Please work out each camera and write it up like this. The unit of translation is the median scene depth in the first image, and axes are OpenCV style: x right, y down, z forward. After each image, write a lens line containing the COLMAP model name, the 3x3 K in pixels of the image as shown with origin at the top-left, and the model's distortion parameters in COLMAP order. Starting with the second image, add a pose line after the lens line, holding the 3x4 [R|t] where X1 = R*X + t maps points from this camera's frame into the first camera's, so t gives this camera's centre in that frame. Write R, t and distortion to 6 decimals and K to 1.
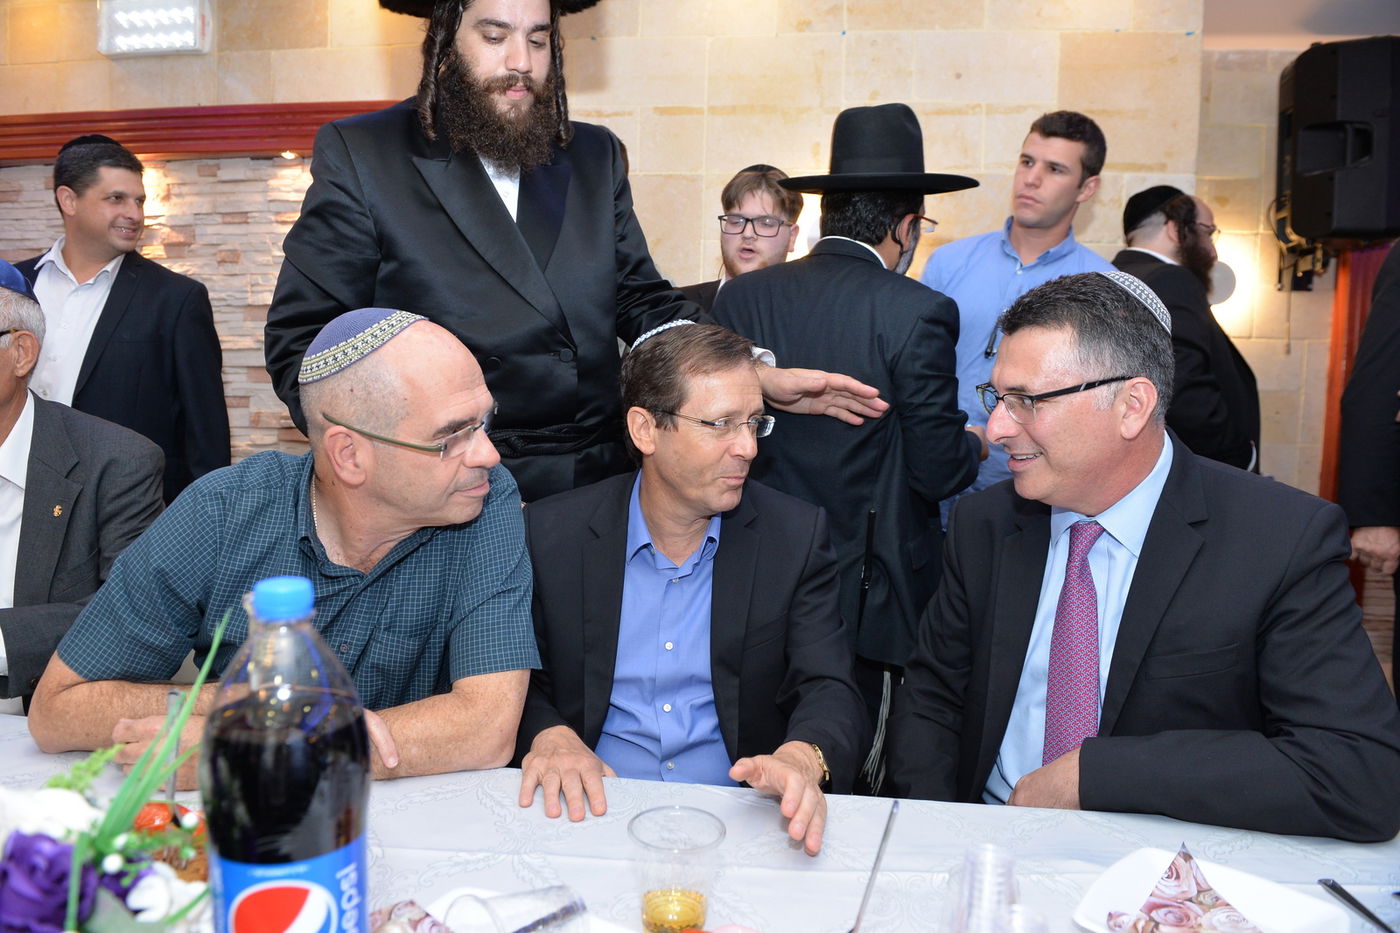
lens RADIAL K [[950.2, 0, 694.5], [0, 950.2, 462.5], [0, 0, 1]] dist [-0.056092, 0.001750]
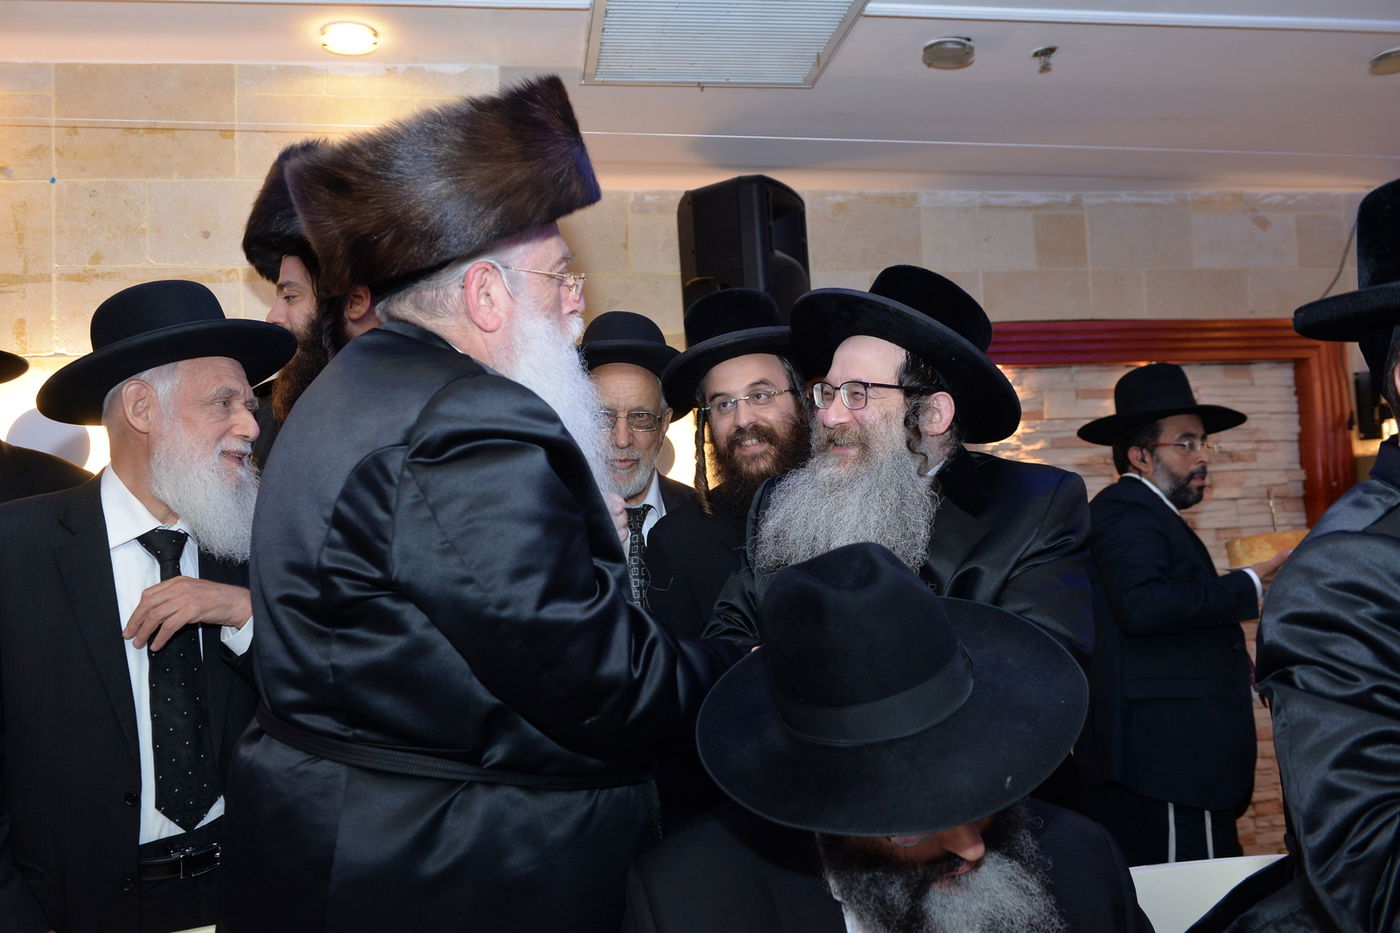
lens RADIAL K [[1145.1, 0, 695.9], [0, 1145.1, 466.5], [0, 0, 1]] dist [-0.020454, -0.002060]
pose [[0.955577, -0.048293, 0.290757, 0.348762], [0.090680, 0.986807, -0.134121, -0.045703], [-0.280444, 0.154529, 0.947350, -0.002615]]
